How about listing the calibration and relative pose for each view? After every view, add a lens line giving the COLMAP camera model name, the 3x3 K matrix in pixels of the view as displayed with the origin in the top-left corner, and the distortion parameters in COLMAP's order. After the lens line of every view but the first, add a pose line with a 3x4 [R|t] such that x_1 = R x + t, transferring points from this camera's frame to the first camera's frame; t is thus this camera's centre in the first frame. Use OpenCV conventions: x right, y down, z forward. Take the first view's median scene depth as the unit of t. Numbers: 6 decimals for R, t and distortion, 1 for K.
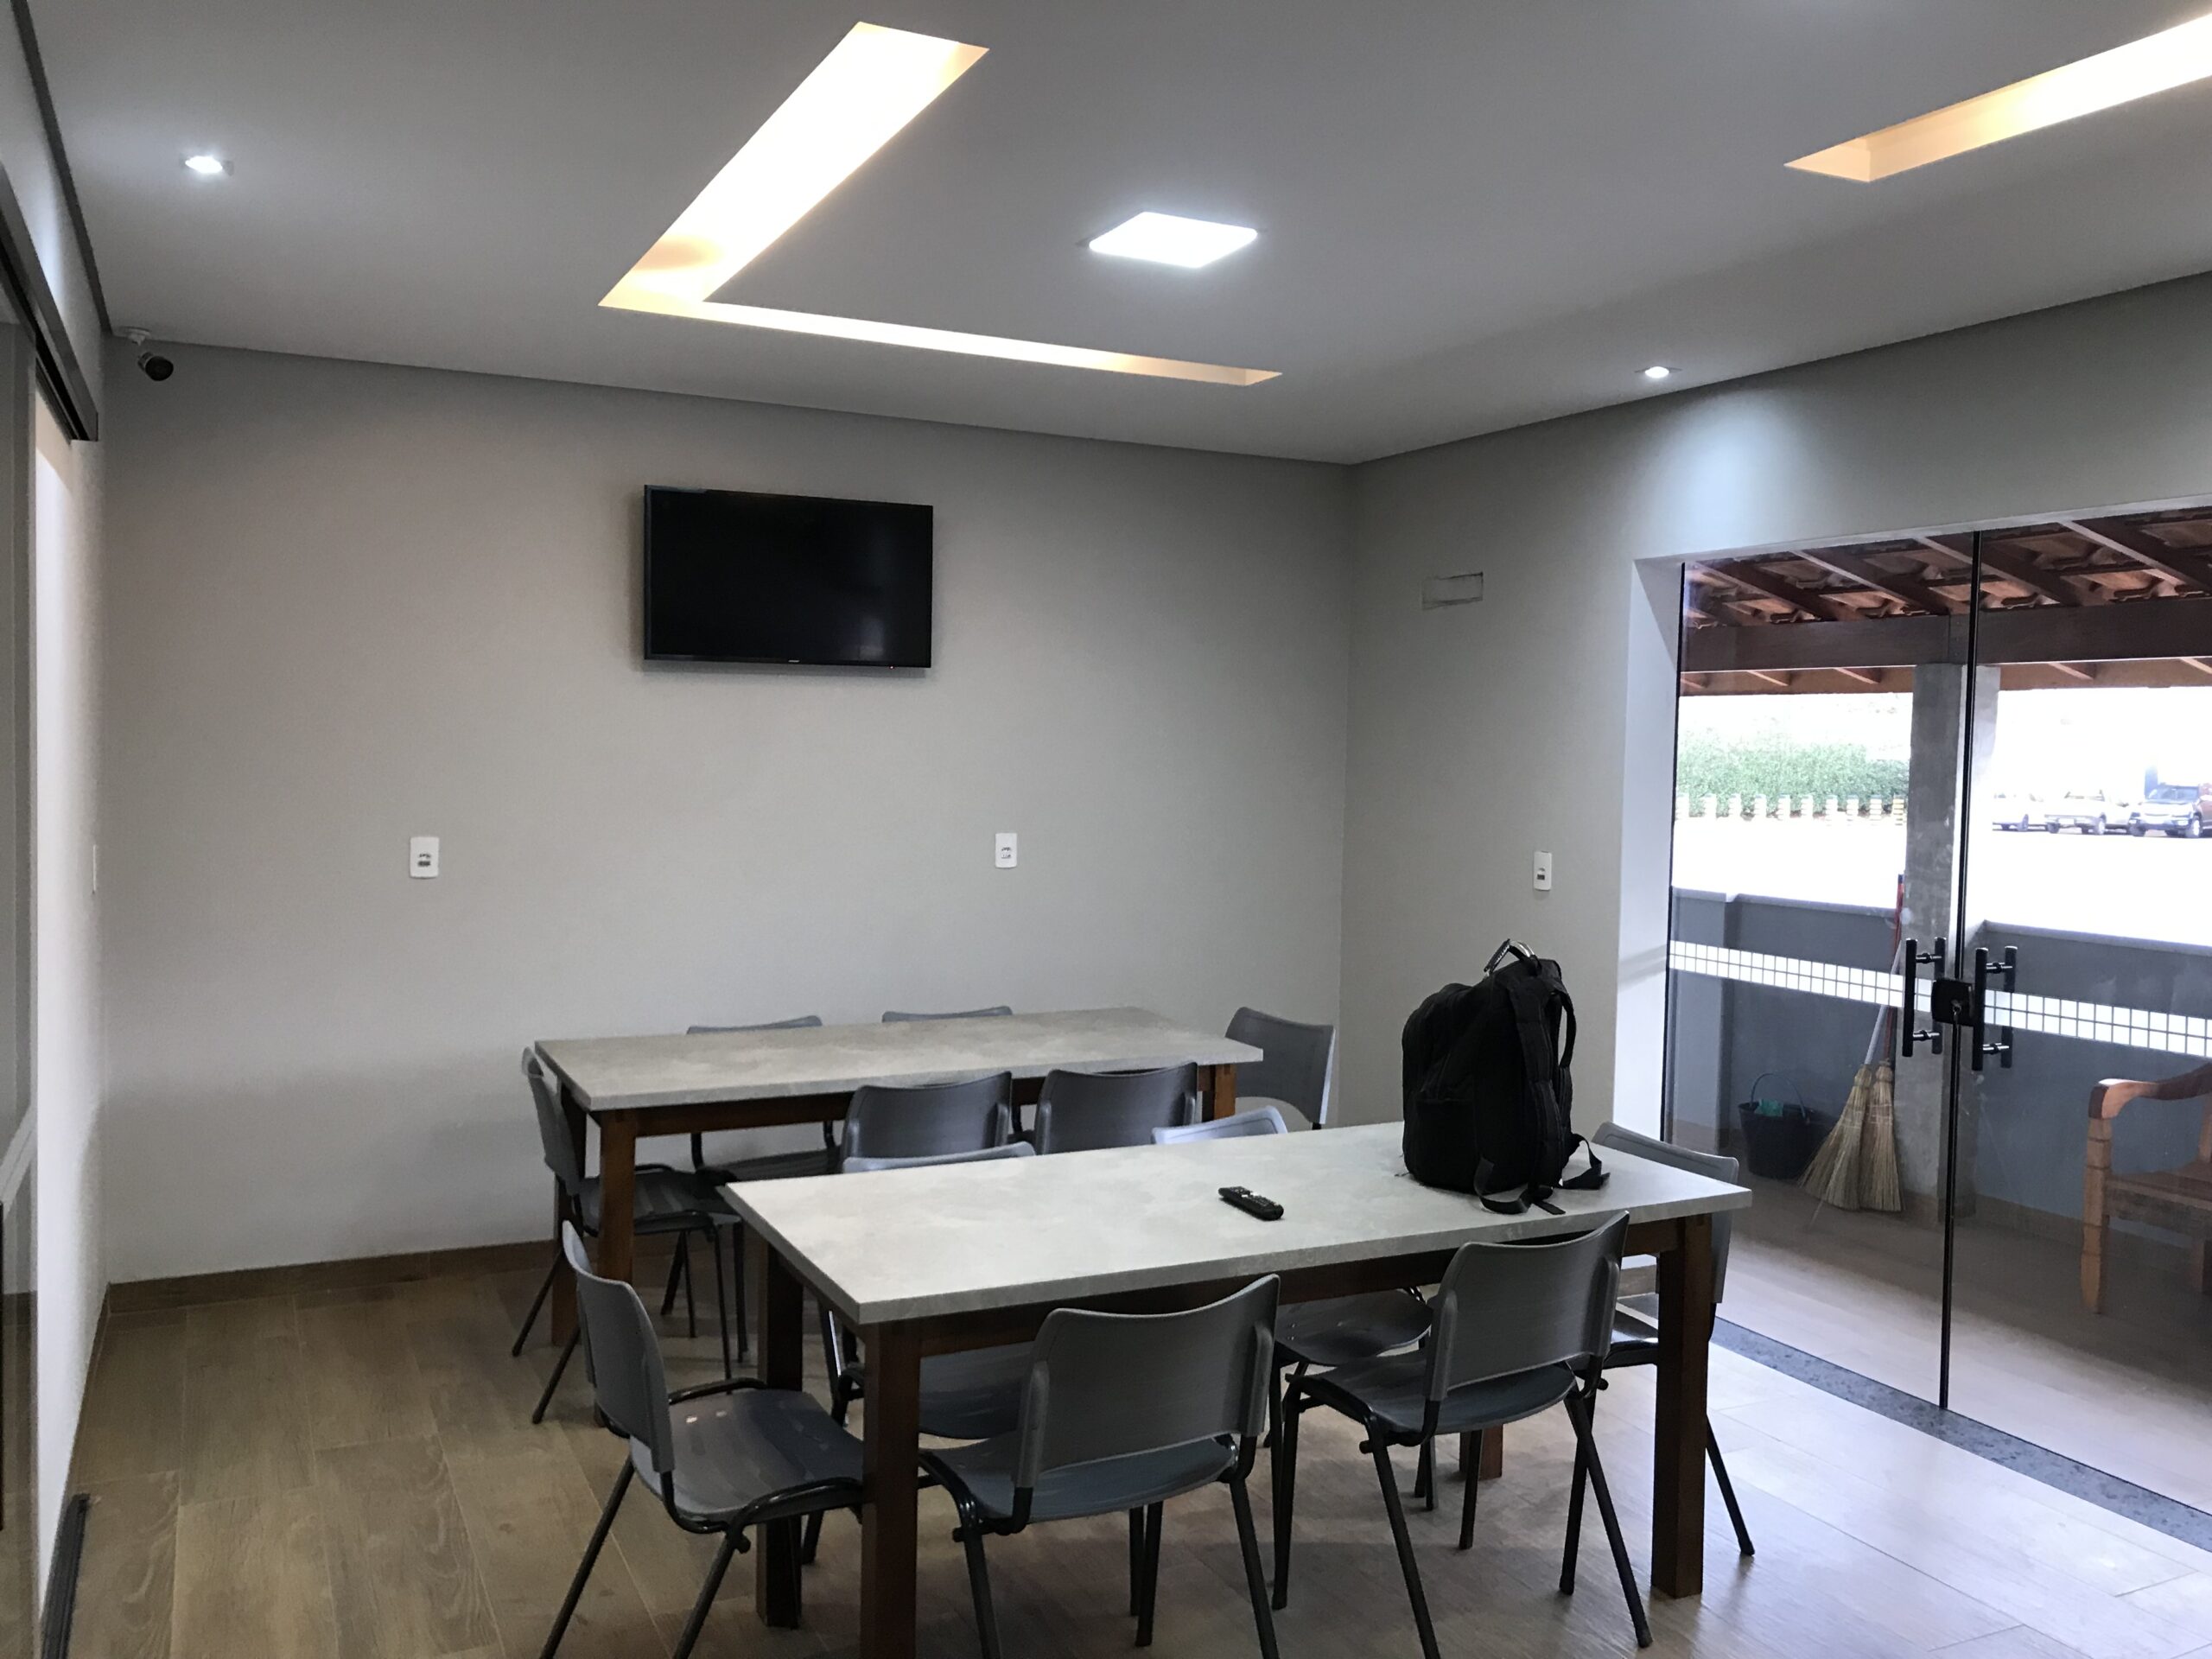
lens RADIAL K [[1819.0, 0, 1107.5], [0, 1819.0, 832.5], [0, 0, 1]] dist [0.015900, 0.010045]
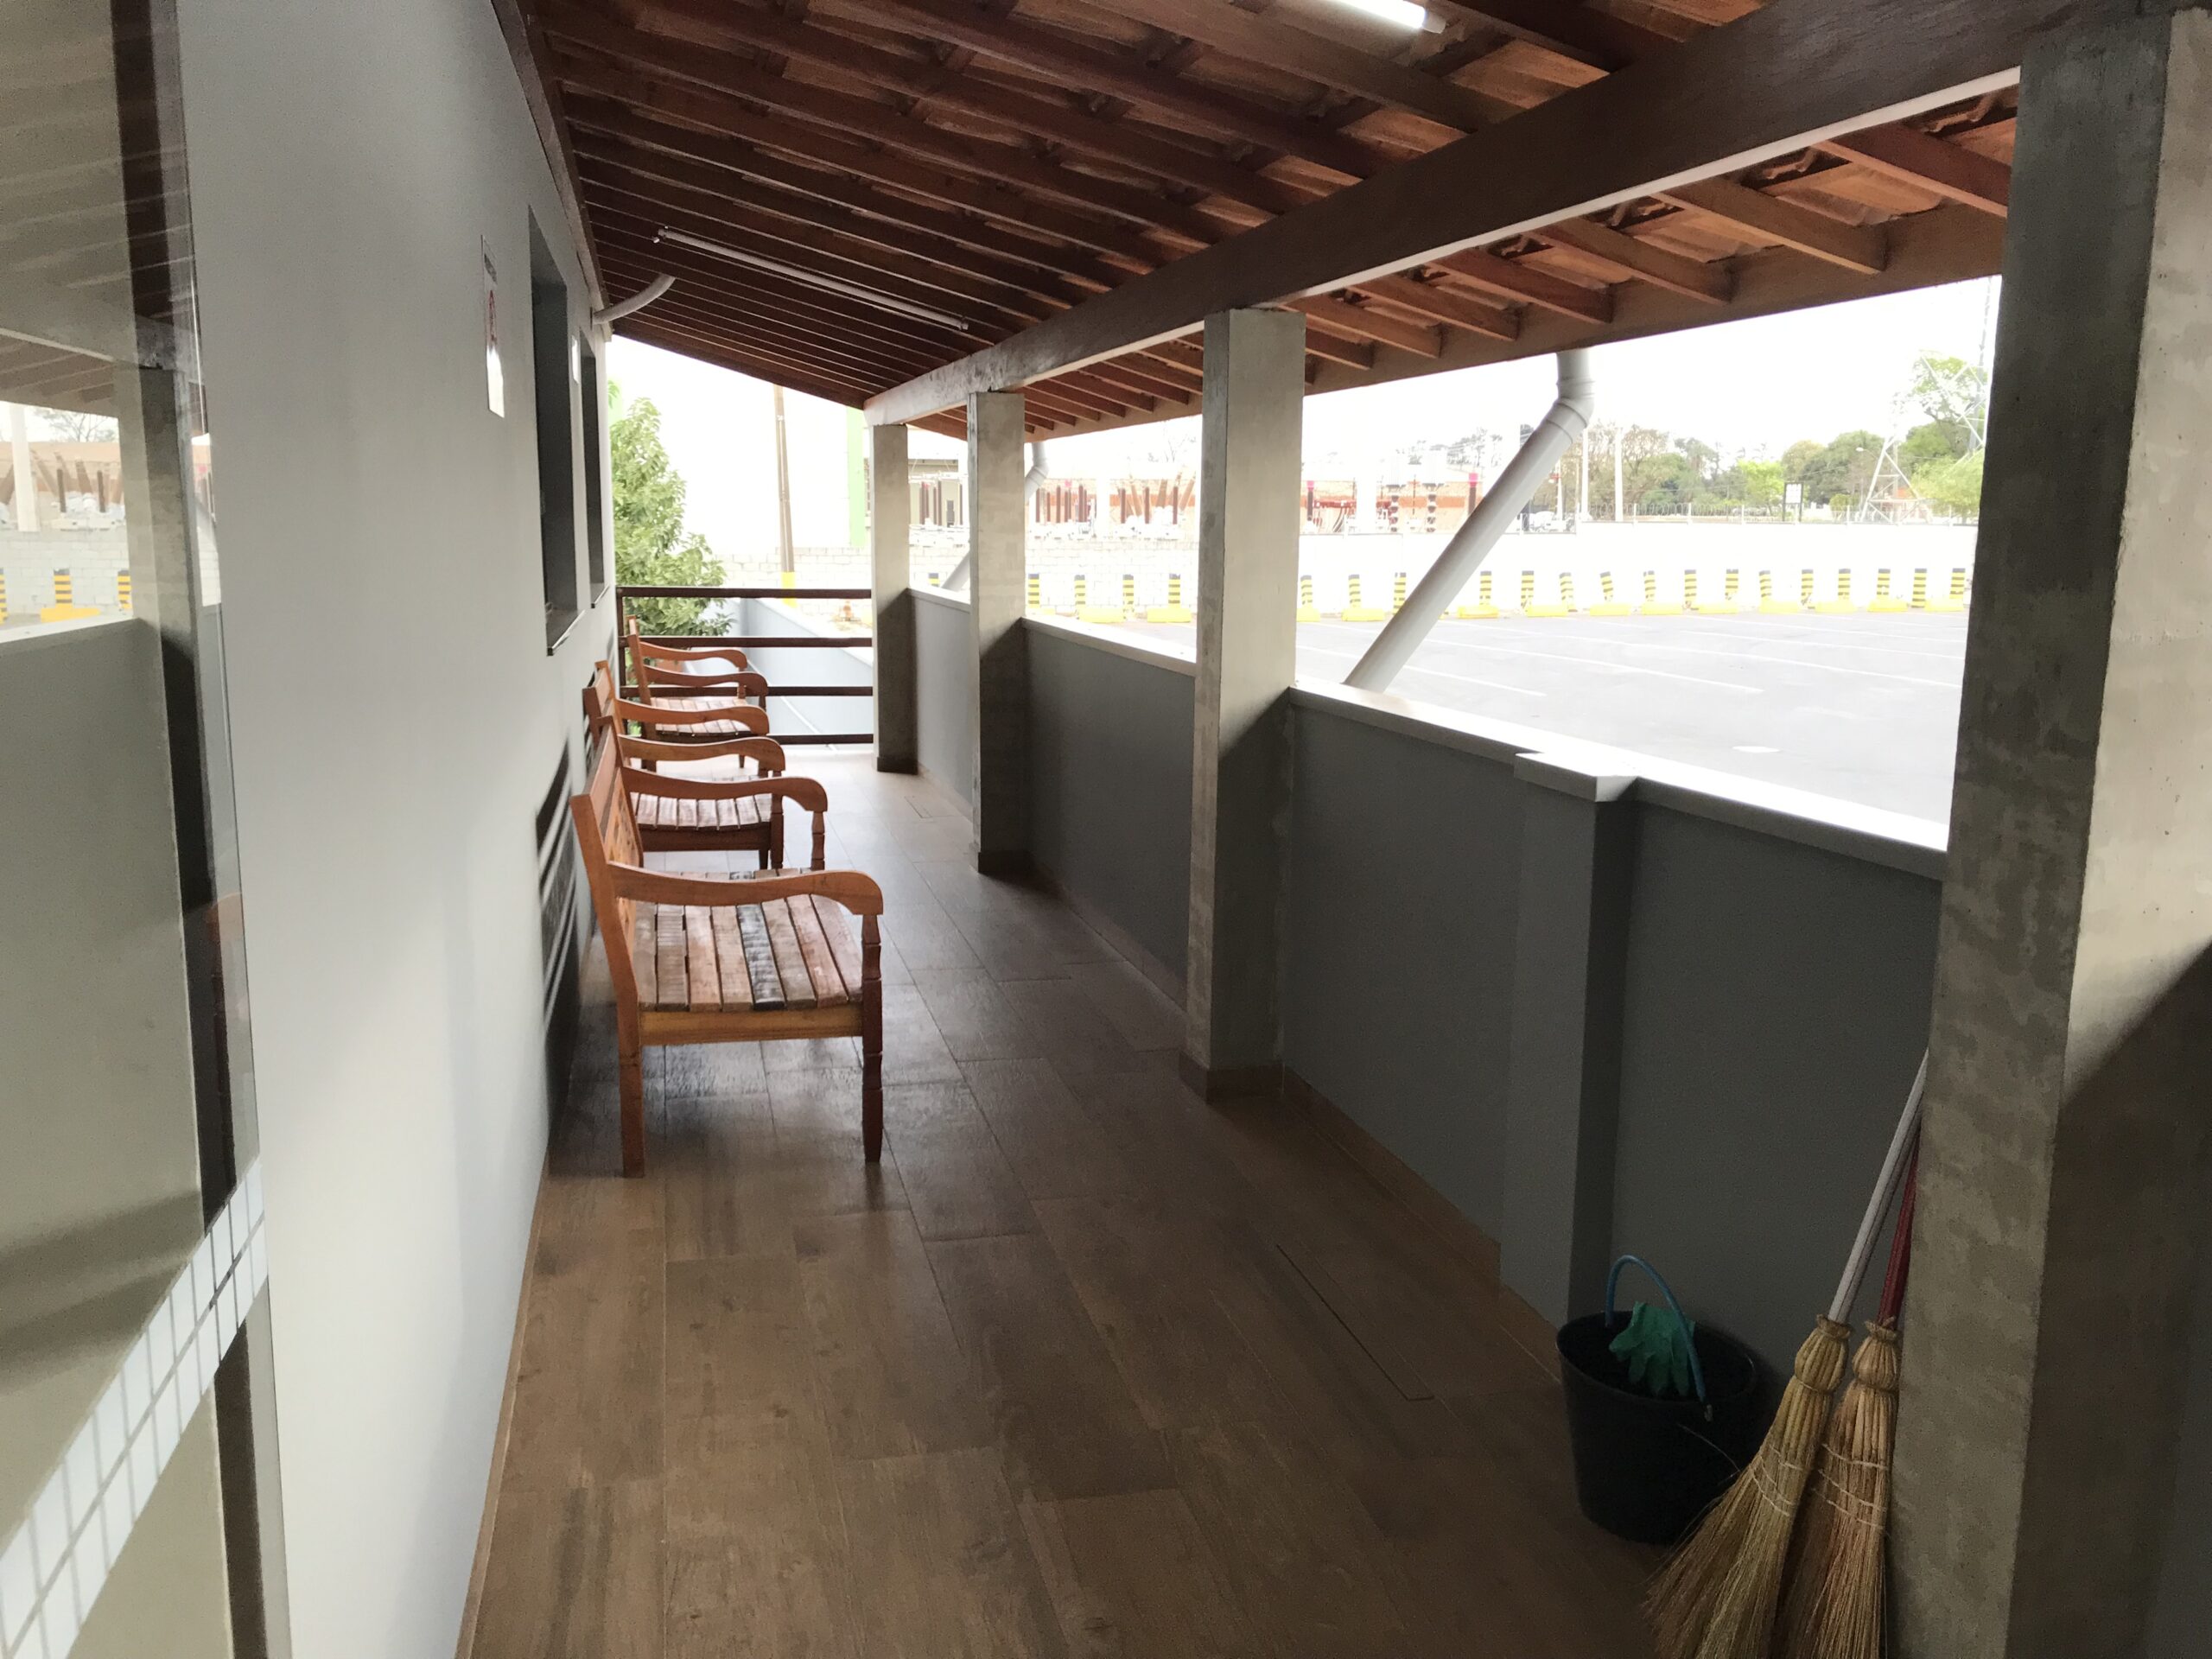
lens RADIAL K [[1819.0, 0, 1105.5], [0, 1819.0, 824.4], [0, 0, 1]] dist [0.015900, 0.010045]
pose [[0.976946, 0.022045, -0.212346, 0.356491], [0.003539, 0.992846, 0.119353, -0.004669], [0.213458, -0.117353, 0.969878, 0.658577]]
